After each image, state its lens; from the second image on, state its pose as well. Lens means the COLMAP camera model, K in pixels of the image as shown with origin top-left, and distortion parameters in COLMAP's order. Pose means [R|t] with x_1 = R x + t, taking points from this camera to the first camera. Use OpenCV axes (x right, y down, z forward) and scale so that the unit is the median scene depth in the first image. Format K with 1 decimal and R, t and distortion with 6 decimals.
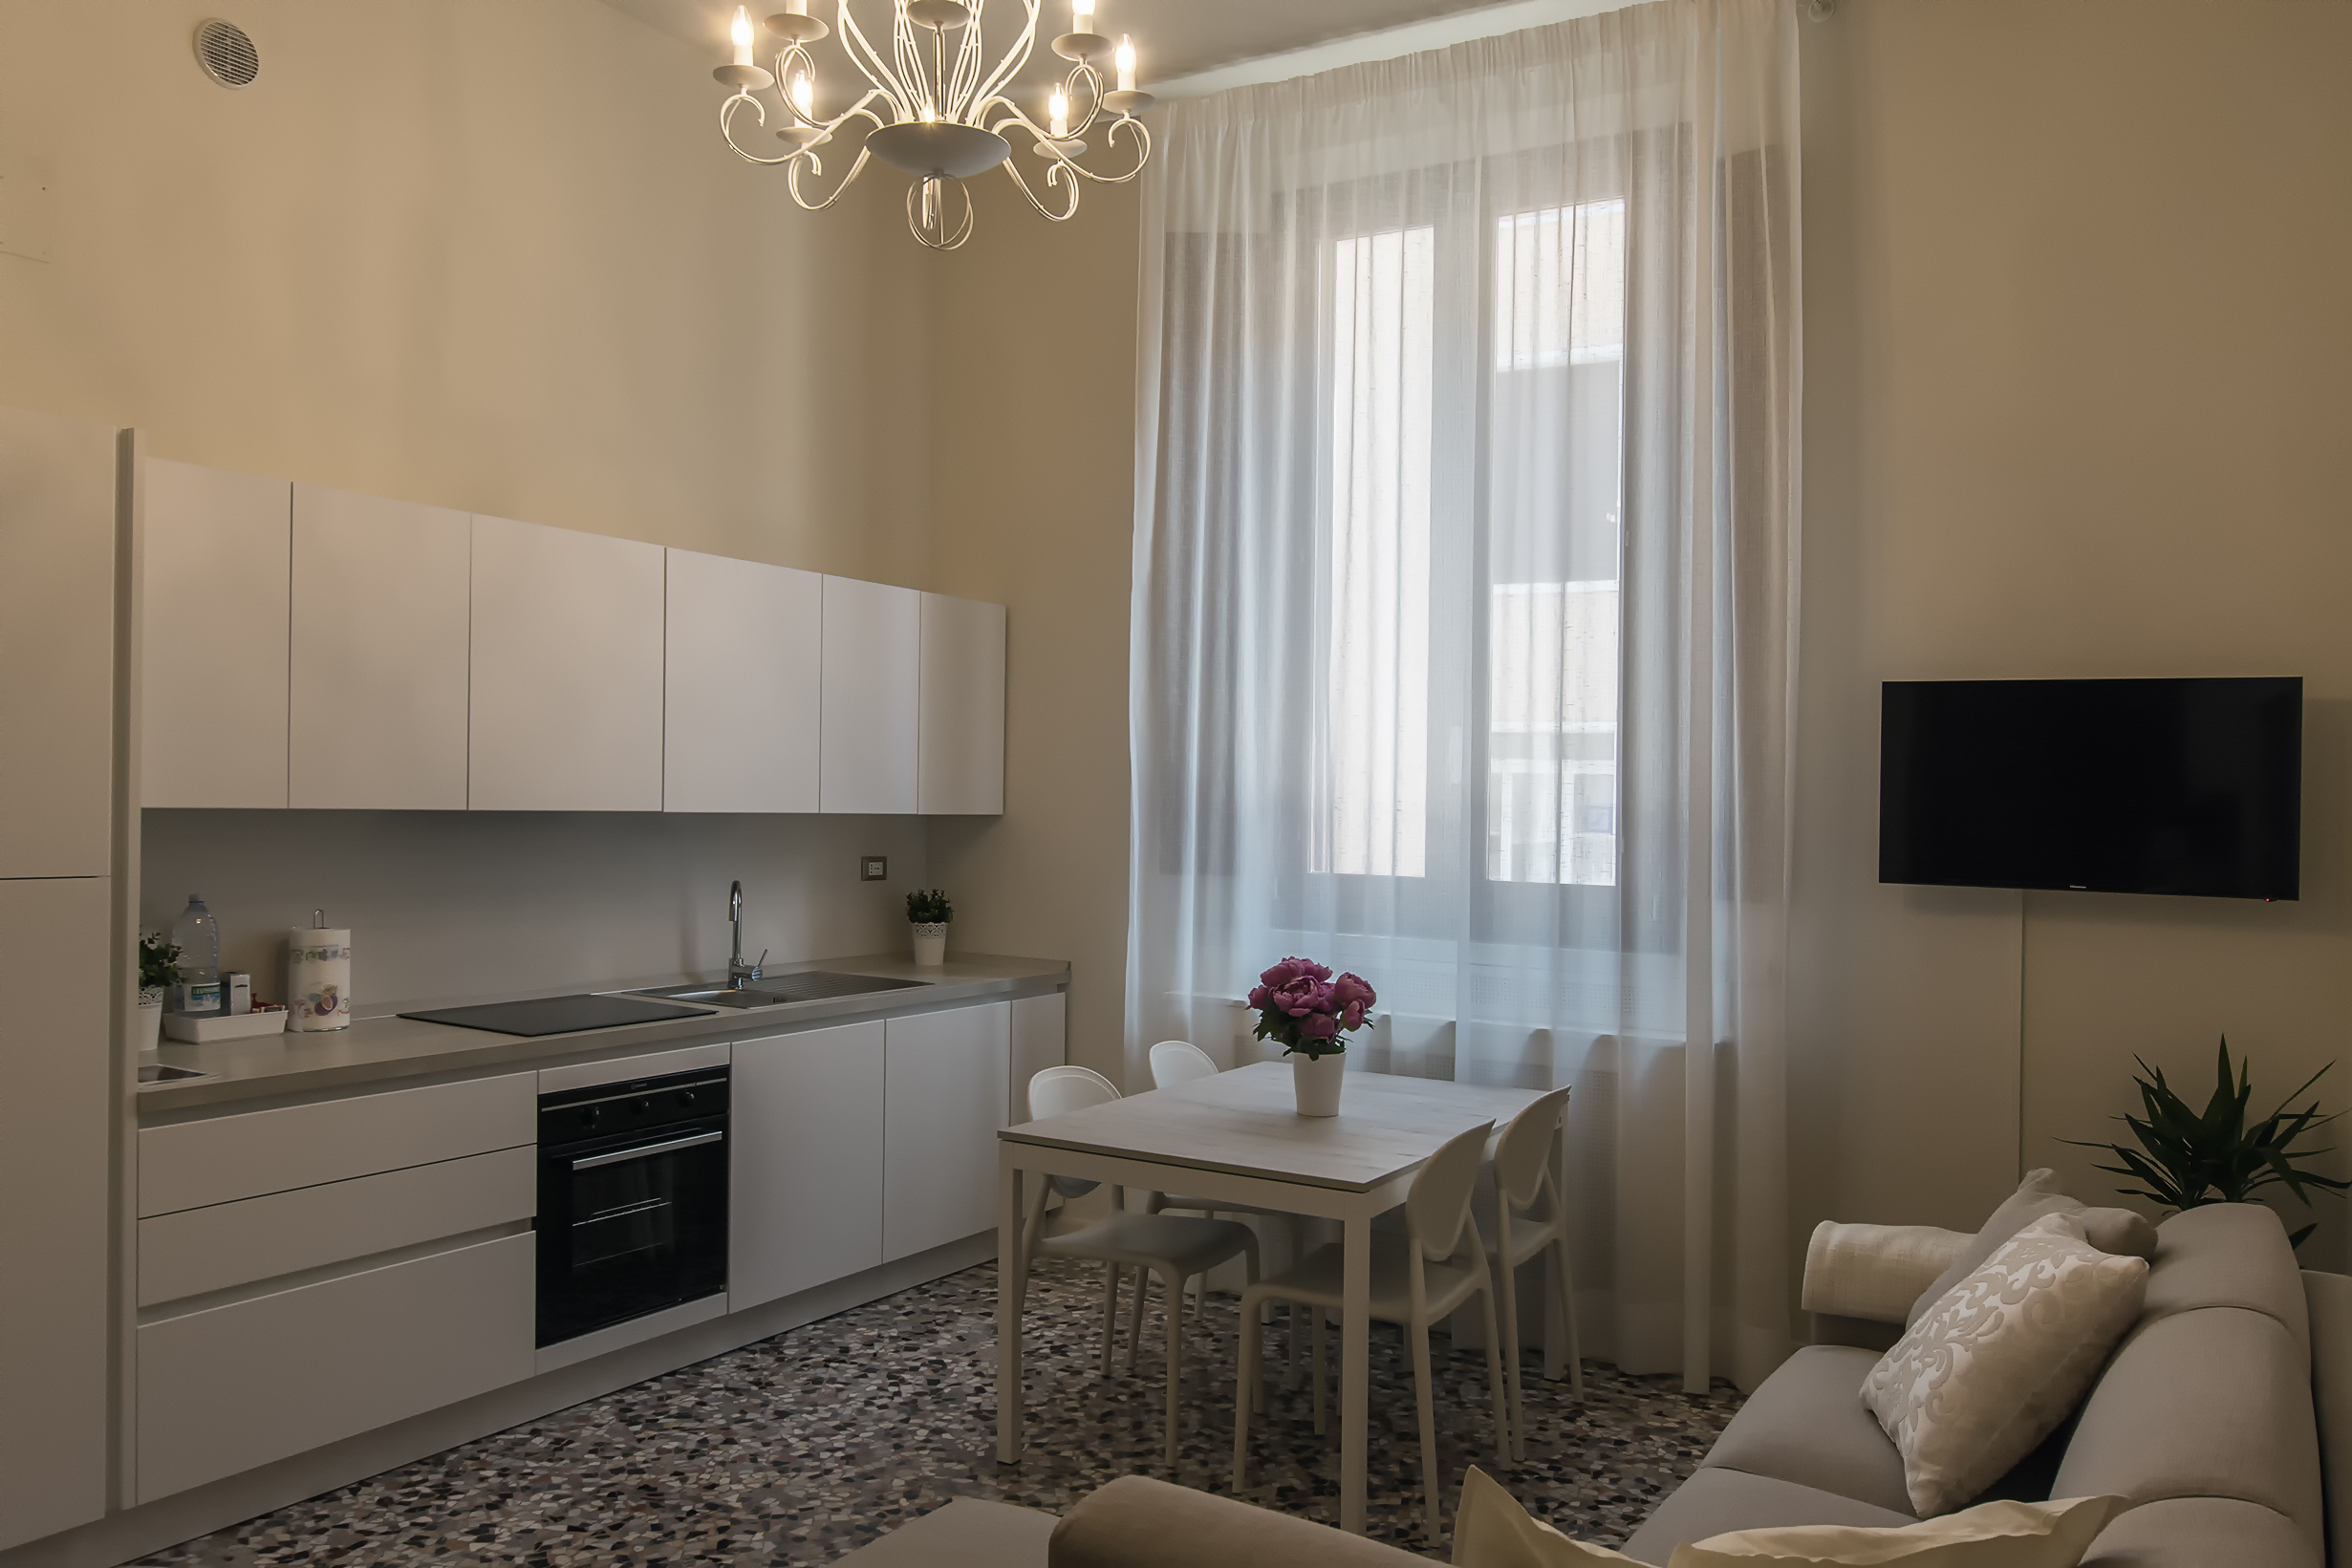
lens RADIAL K [[1769.0, 0, 1182.7], [0, 1769.0, 802.6], [0, 0, 1]] dist [0.000305, 0.007135]
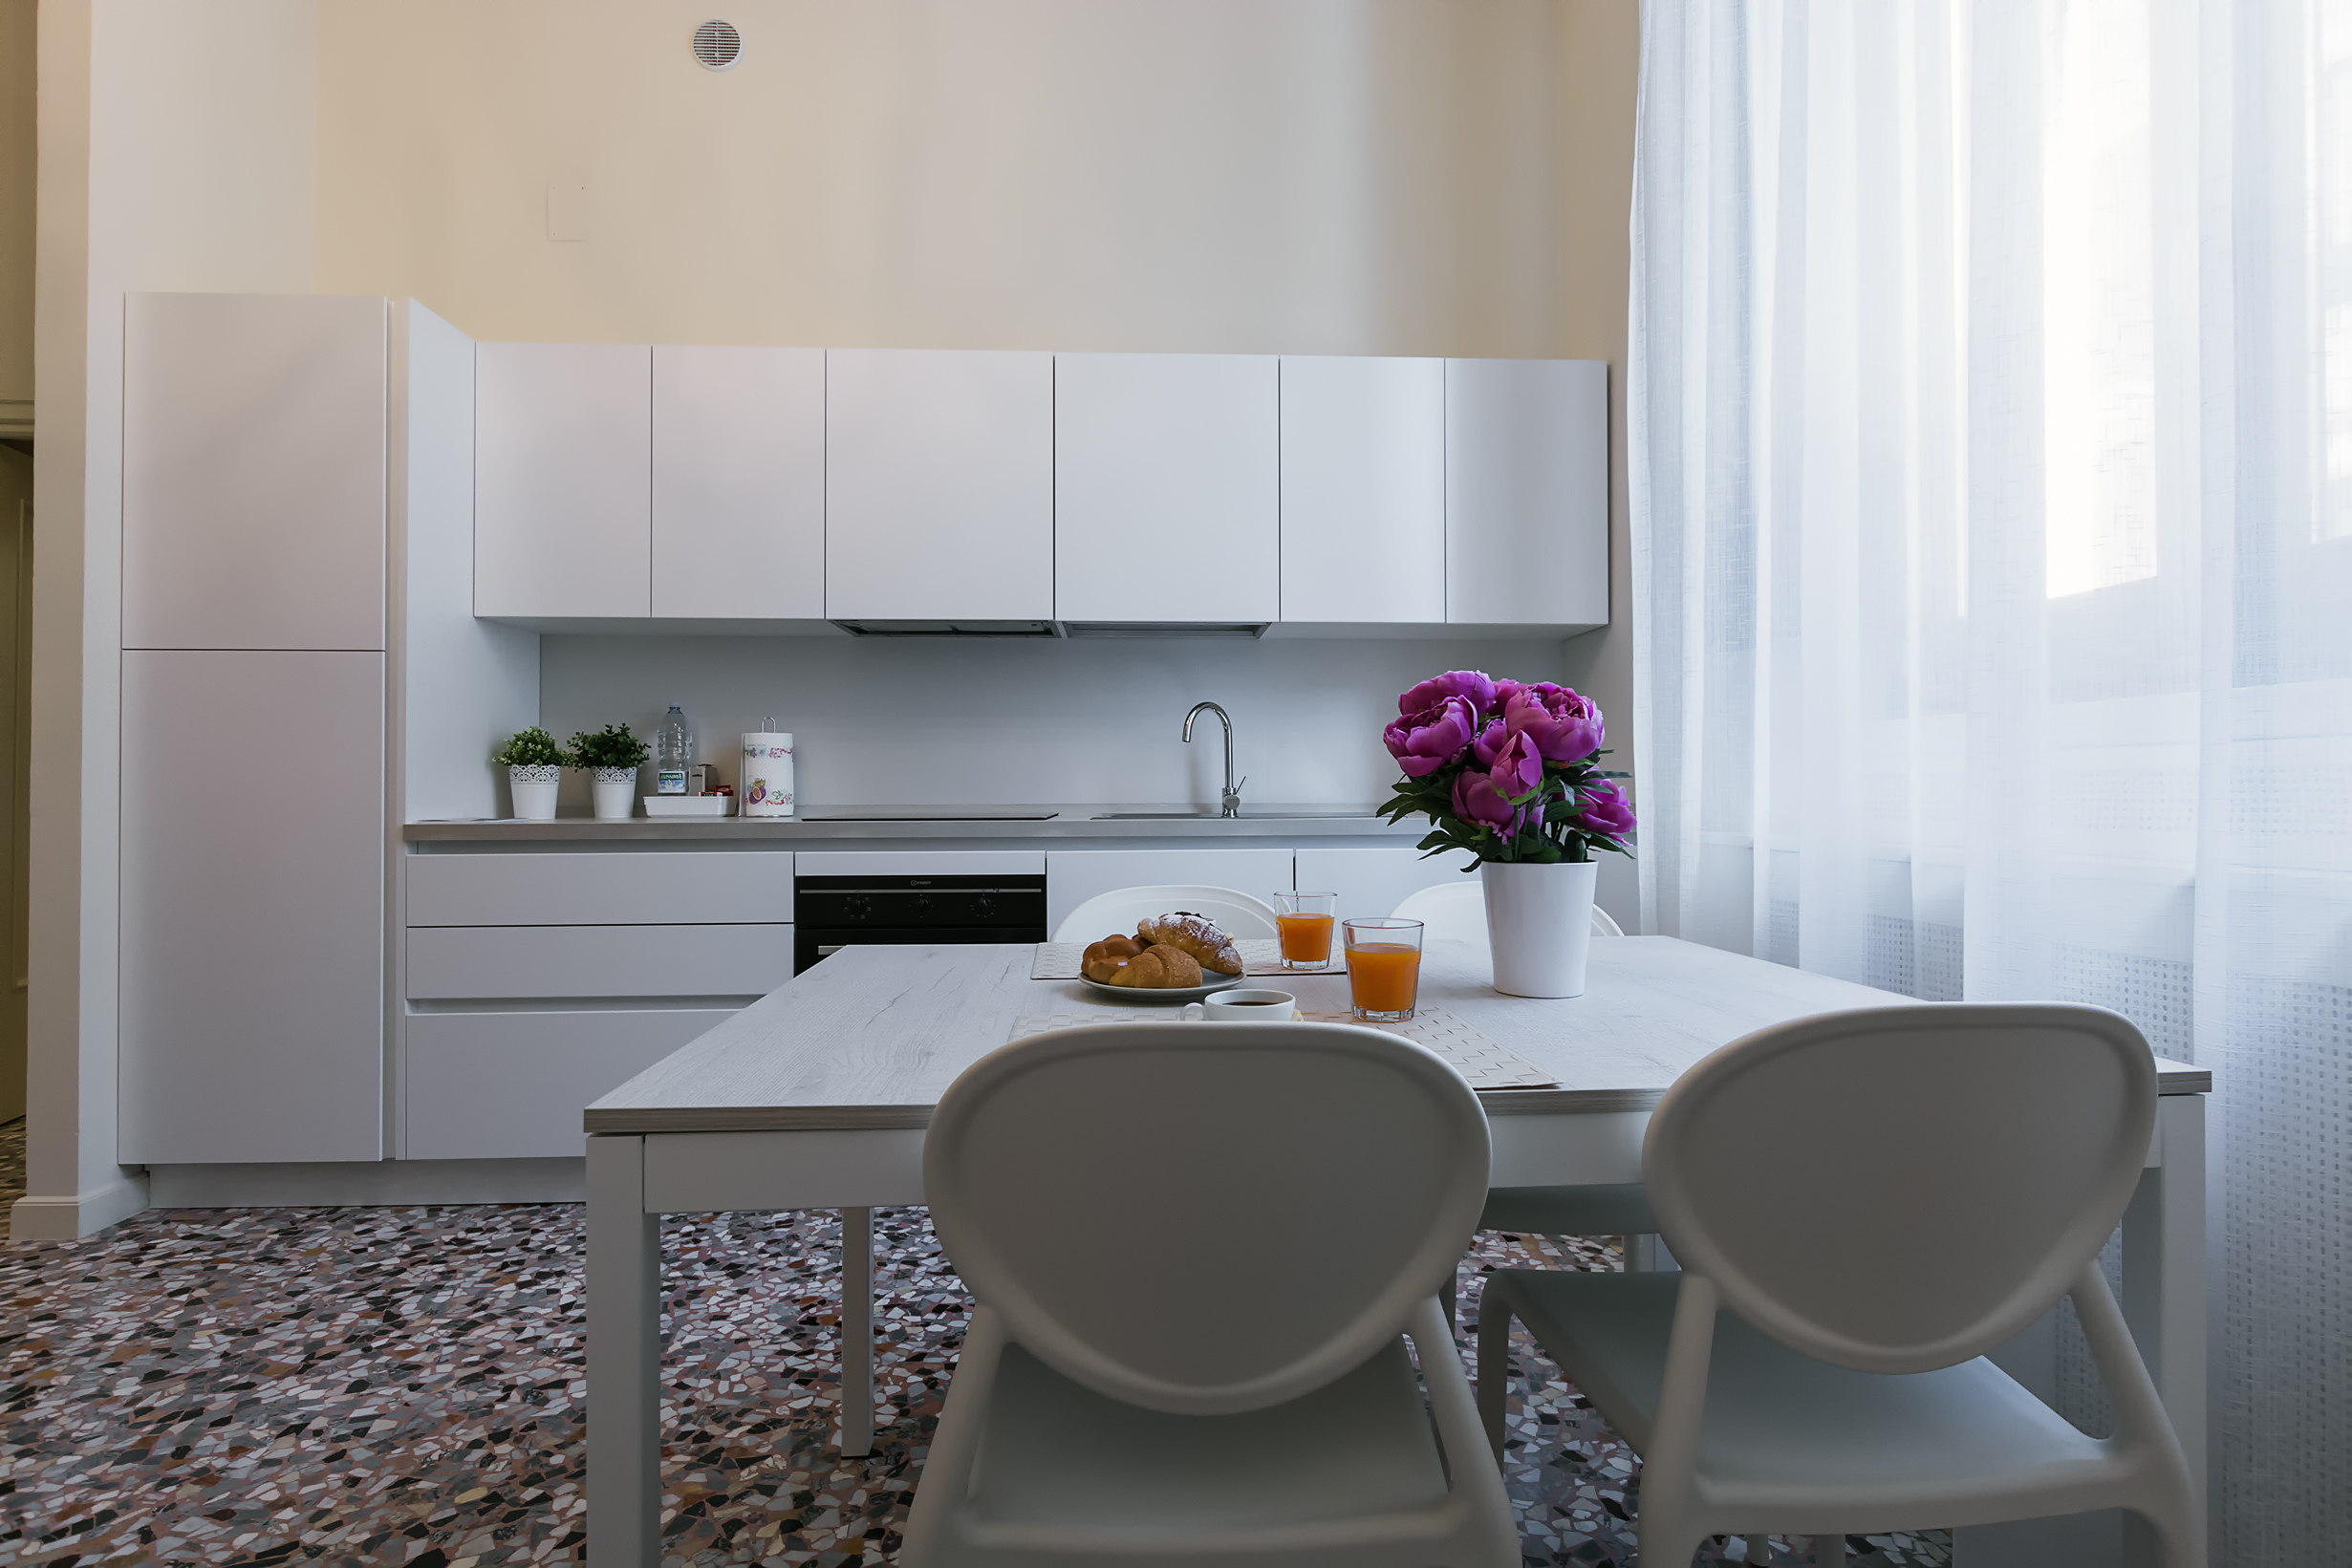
lens RADIAL K [[1152.0, 0, 1183.1], [0, 1152.0, 788.3], [0, 0, 1]] dist [0.012778, -0.007381]
pose [[0.555461, -0.027539, -0.831086, 0.309846], [0.010765, 0.999606, -0.025928, 0.130231], [0.831473, 0.005455, 0.555539, 0.792930]]
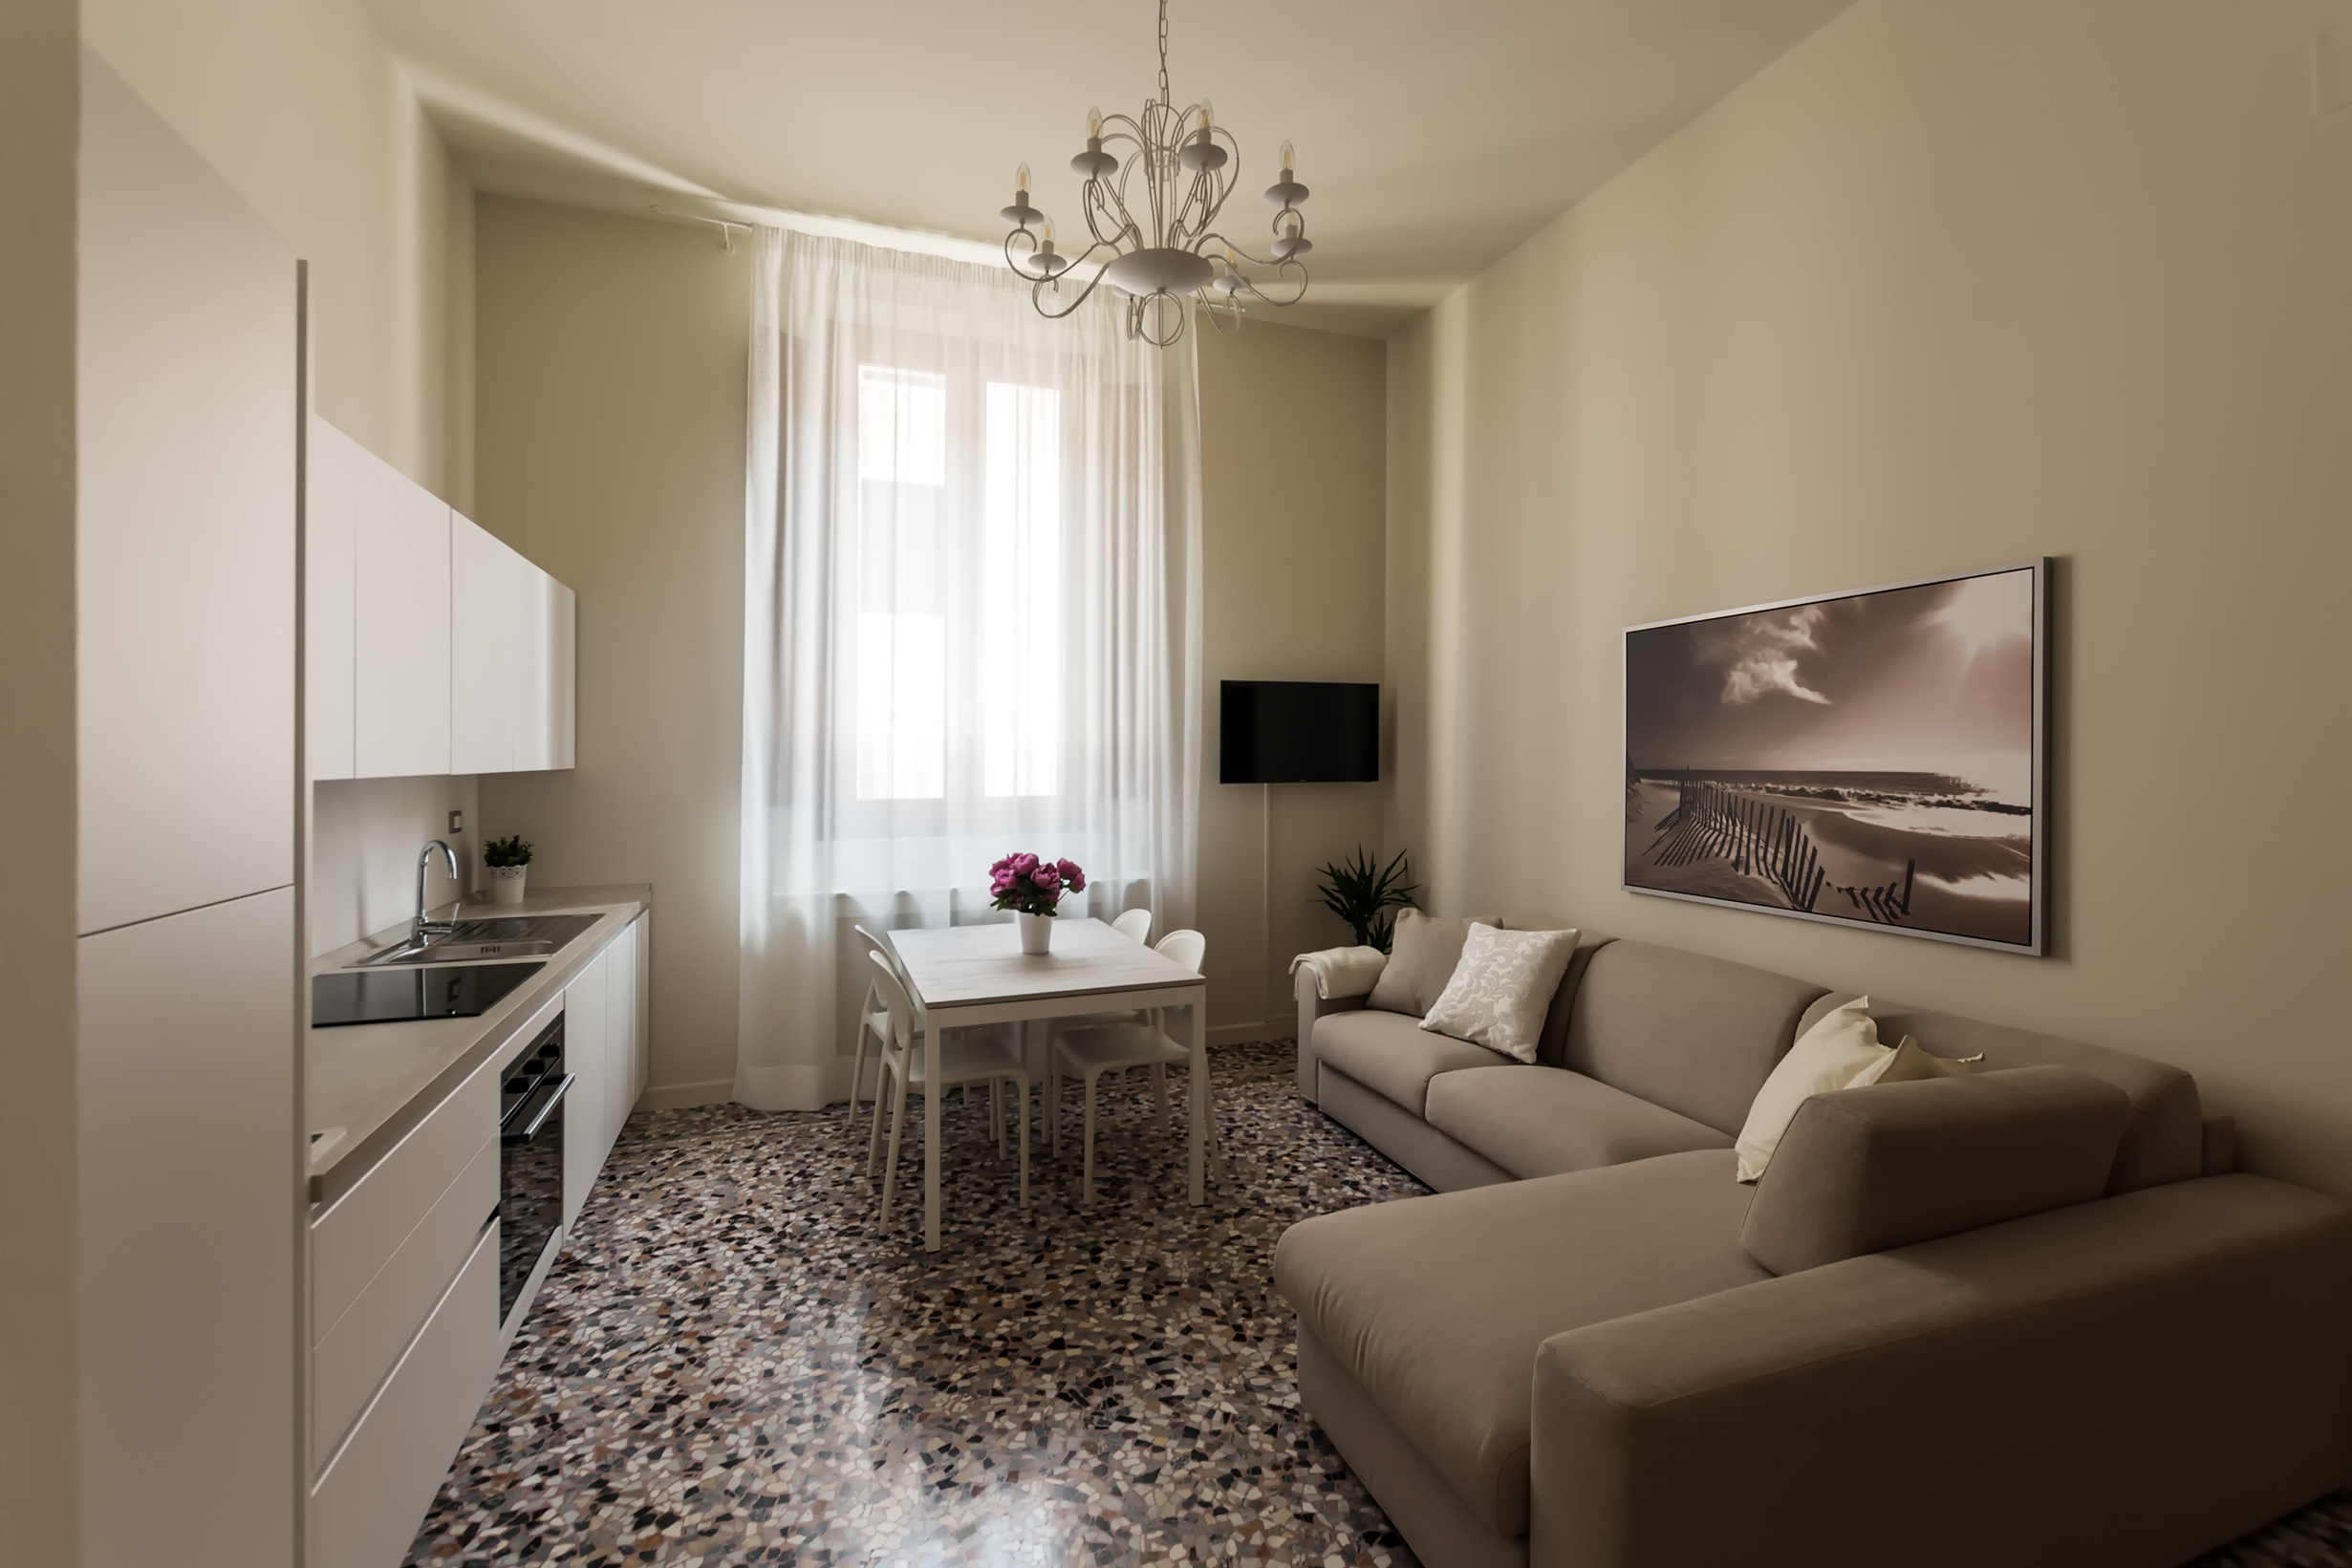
lens RADIAL K [[1019.8, 0, 1182.6], [0, 1019.8, 759.1], [0, 0, 1]] dist [0.003716, -0.000459]
pose [[0.618663, -0.029624, 0.785098, -0.544747], [0.019502, 0.999560, 0.022348, -0.009225], [-0.785414, 0.001486, 0.618969, 0.359053]]
